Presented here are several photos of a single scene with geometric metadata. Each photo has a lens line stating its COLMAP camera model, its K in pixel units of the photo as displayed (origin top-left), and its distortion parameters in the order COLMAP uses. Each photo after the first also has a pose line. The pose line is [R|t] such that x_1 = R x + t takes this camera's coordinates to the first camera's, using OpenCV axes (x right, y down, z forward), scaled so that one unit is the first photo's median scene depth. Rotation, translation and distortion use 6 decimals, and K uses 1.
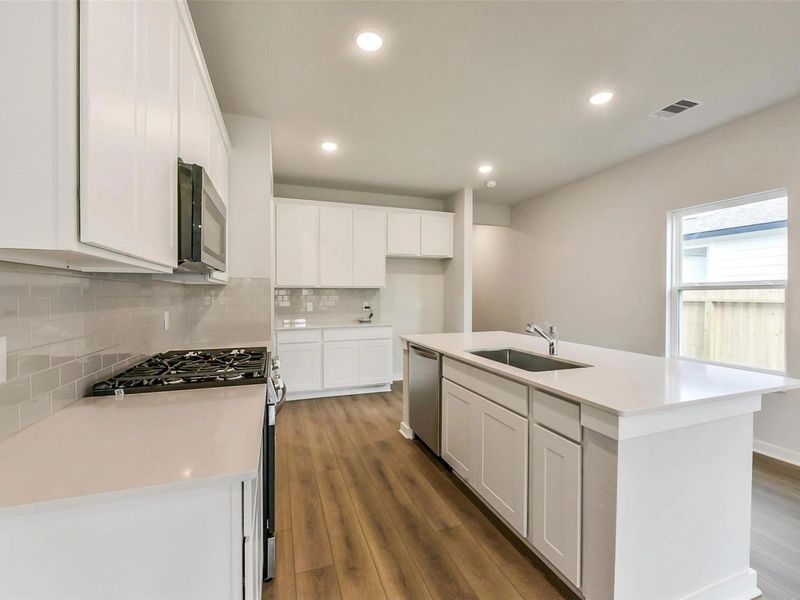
lens RADIAL K [[355.8, 0, 396.8], [0, 355.8, 302.0], [0, 0, 1]] dist [-0.002910, -0.000768]
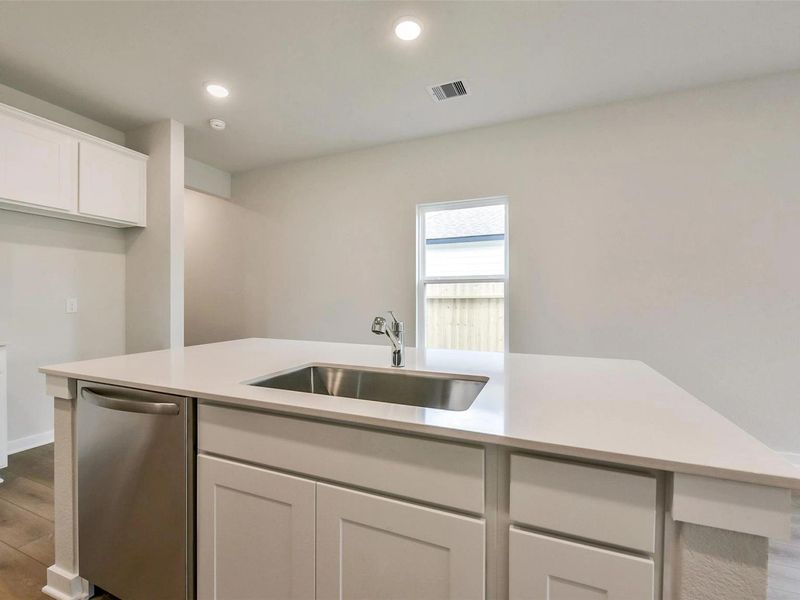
lens RADIAL K [[355.8, 0, 396.8], [0, 355.8, 302.0], [0, 0, 1]] dist [-0.002910, -0.000768]
pose [[0.663015, -0.006455, 0.748578, -0.027567], [0.015013, 0.999876, -0.004675, 0.024231], [-0.748455, 0.014338, 0.663030, 0.400567]]
